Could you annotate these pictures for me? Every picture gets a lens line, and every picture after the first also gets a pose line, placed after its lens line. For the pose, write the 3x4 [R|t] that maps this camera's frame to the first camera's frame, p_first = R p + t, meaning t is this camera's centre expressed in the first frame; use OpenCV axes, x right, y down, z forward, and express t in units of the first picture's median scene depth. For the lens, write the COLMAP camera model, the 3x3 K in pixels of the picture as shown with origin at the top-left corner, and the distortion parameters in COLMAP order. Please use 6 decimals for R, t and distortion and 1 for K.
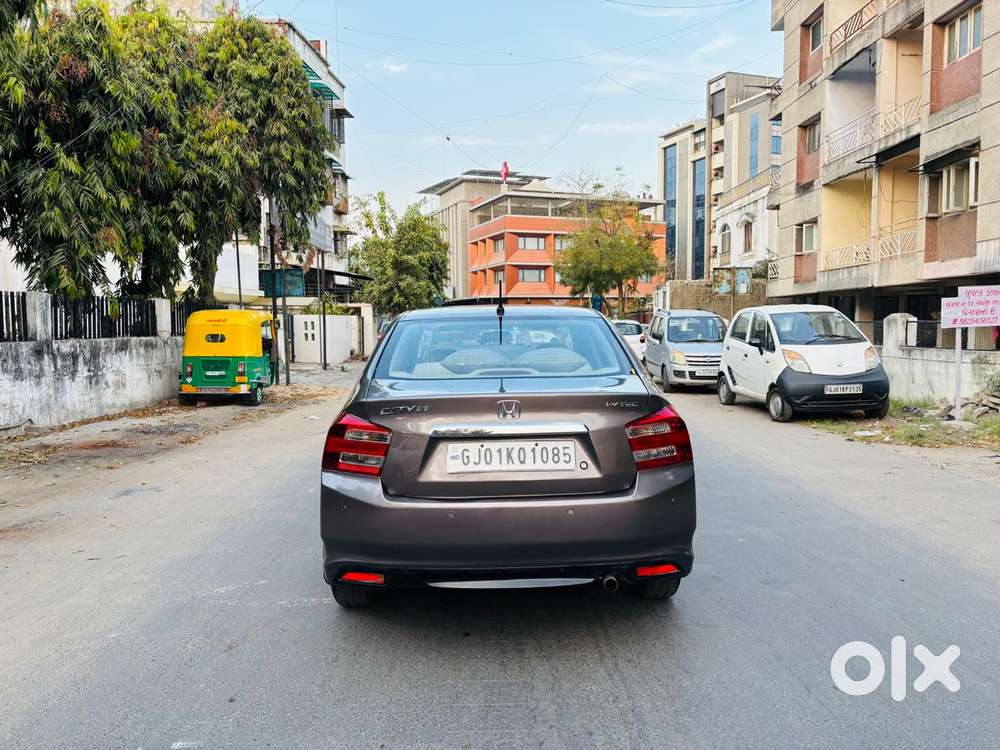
lens RADIAL K [[749.3, 0, 495.5], [0, 749.3, 373.6], [0, 0, 1]] dist [0.069182, -0.070718]
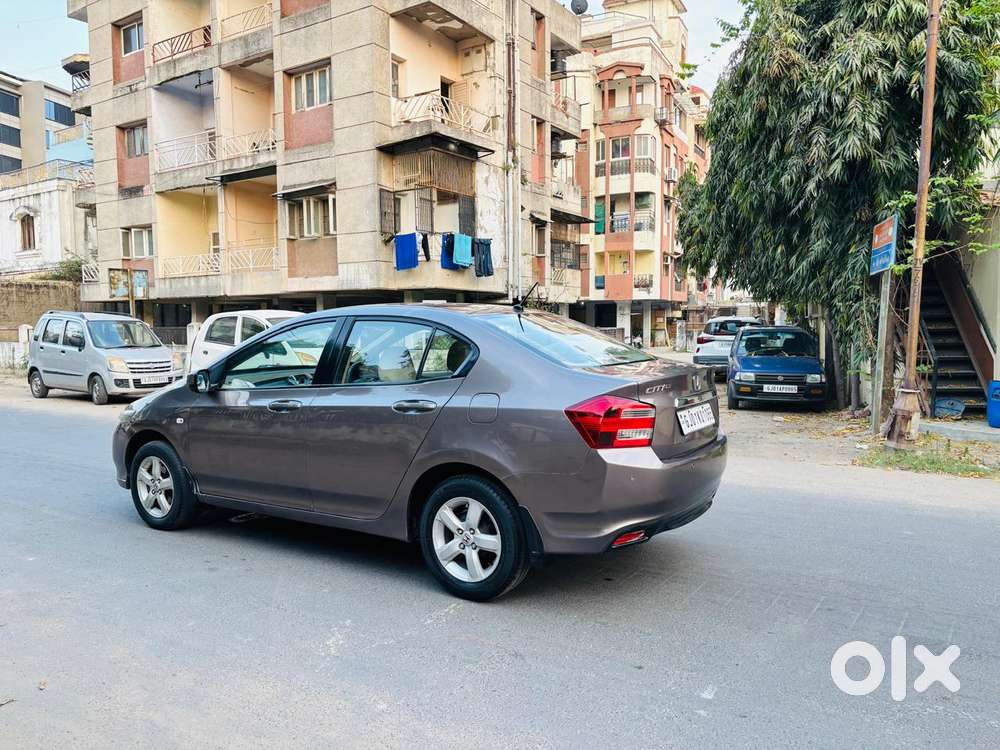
lens RADIAL K [[753.6, 0, 494.3], [0, 753.6, 374.9], [0, 0, 1]] dist [0.050879, -0.047971]
pose [[0.563830, -0.046072, 0.824605, -0.220858], [0.054300, 0.998350, 0.018651, -0.001606], [-0.824104, 0.034260, 0.565402, 0.092648]]
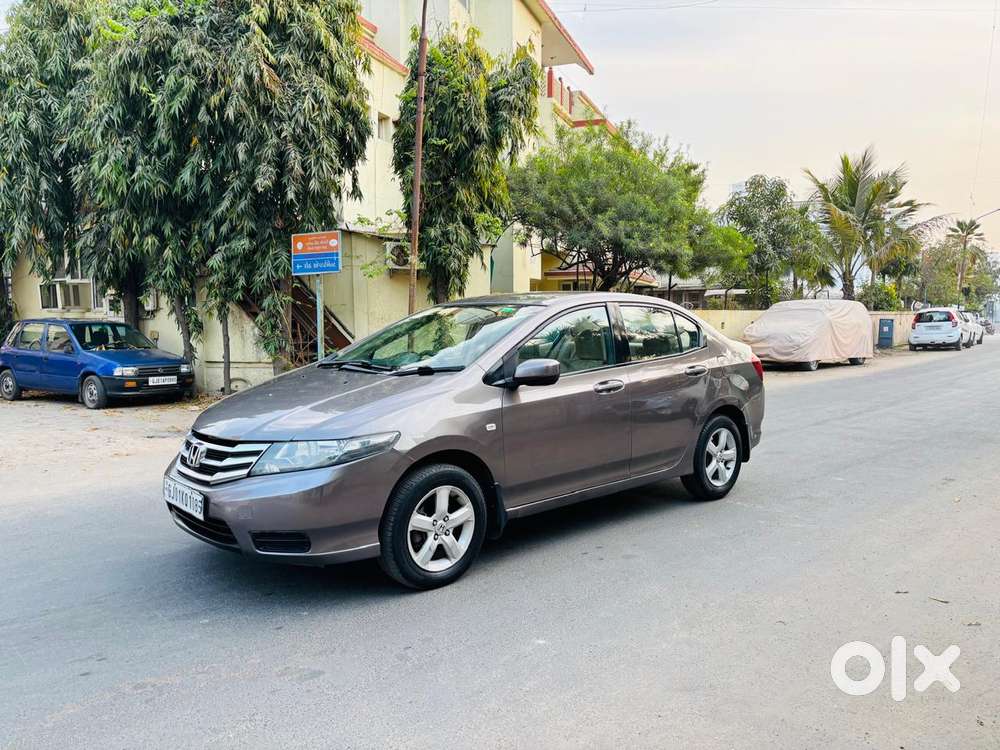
lens RADIAL K [[753.9, 0, 498.8], [0, 753.9, 375.3], [0, 0, 1]] dist [0.044752, -0.044481]
pose [[-0.668799, -0.044141, 0.742132, -0.220733], [0.057596, 0.992159, 0.110918, -0.026069], [-0.741209, 0.116926, -0.661013, 0.505455]]
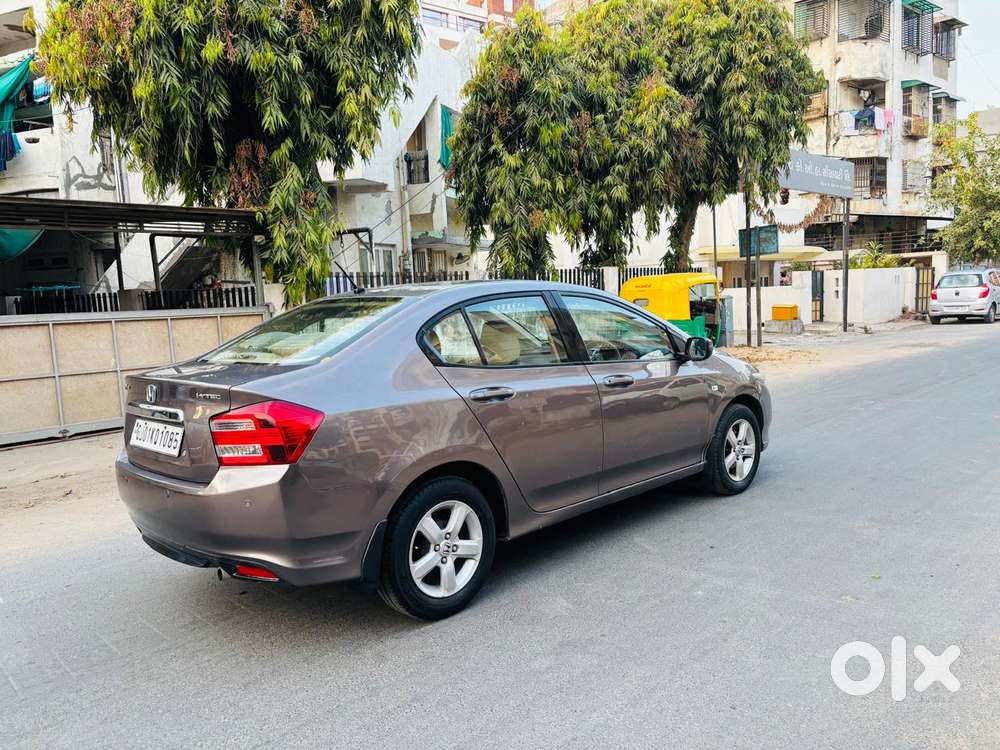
lens RADIAL K [[738.2, 0, 500.3], [0, 738.2, 382.1], [0, 0, 1]] dist [0.051229, -0.043024]
pose [[0.693693, 0.064711, -0.717358, 0.196401], [-0.012941, 0.996915, 0.077416, -0.010089], [0.720154, -0.044419, 0.692391, 0.106226]]
